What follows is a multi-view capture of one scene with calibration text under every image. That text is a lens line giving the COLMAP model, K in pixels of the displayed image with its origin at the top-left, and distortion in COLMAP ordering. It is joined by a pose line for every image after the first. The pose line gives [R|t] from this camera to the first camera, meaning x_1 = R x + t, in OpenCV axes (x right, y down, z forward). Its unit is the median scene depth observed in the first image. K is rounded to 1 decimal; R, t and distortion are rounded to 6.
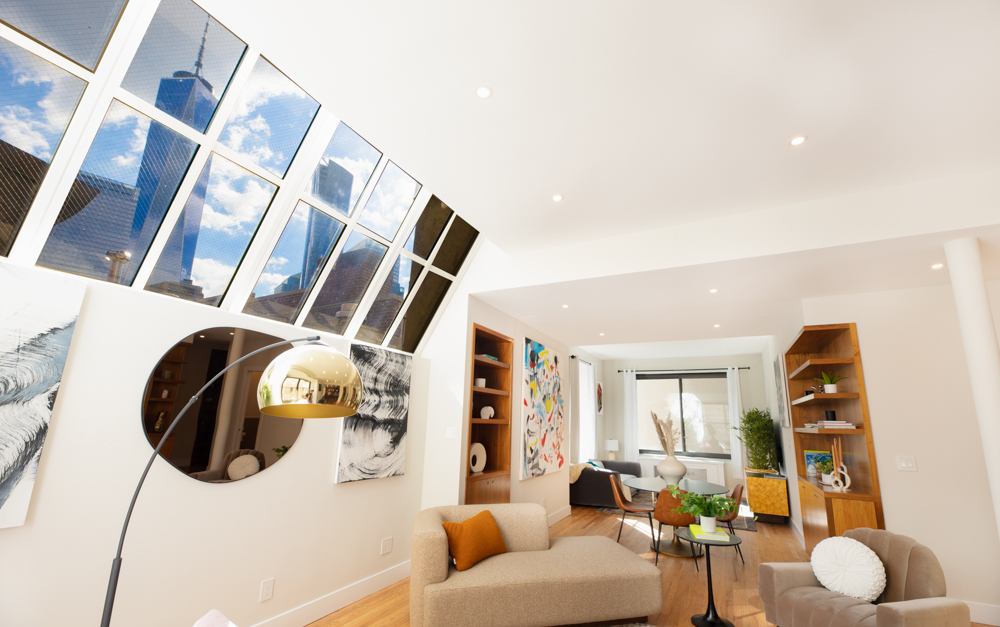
lens RADIAL K [[437.9, 0, 501.1], [0, 437.9, 318.9], [0, 0, 1]] dist [-0.000772, -0.000138]
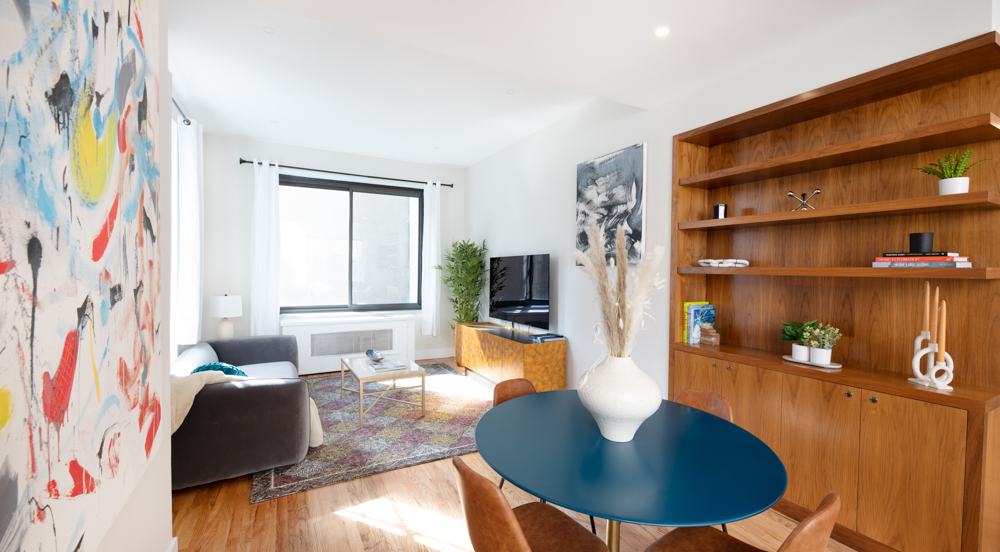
lens RADIAL K [[415.9, 0, 498.6], [0, 415.9, 277.7], [0, 0, 1]] dist [0.003001, 0.000065]
pose [[0.568704, -0.039181, 0.821608, 0.059811], [-0.181669, 0.968215, 0.171921, 0.171824], [-0.802229, -0.247033, 0.543510, 0.722549]]
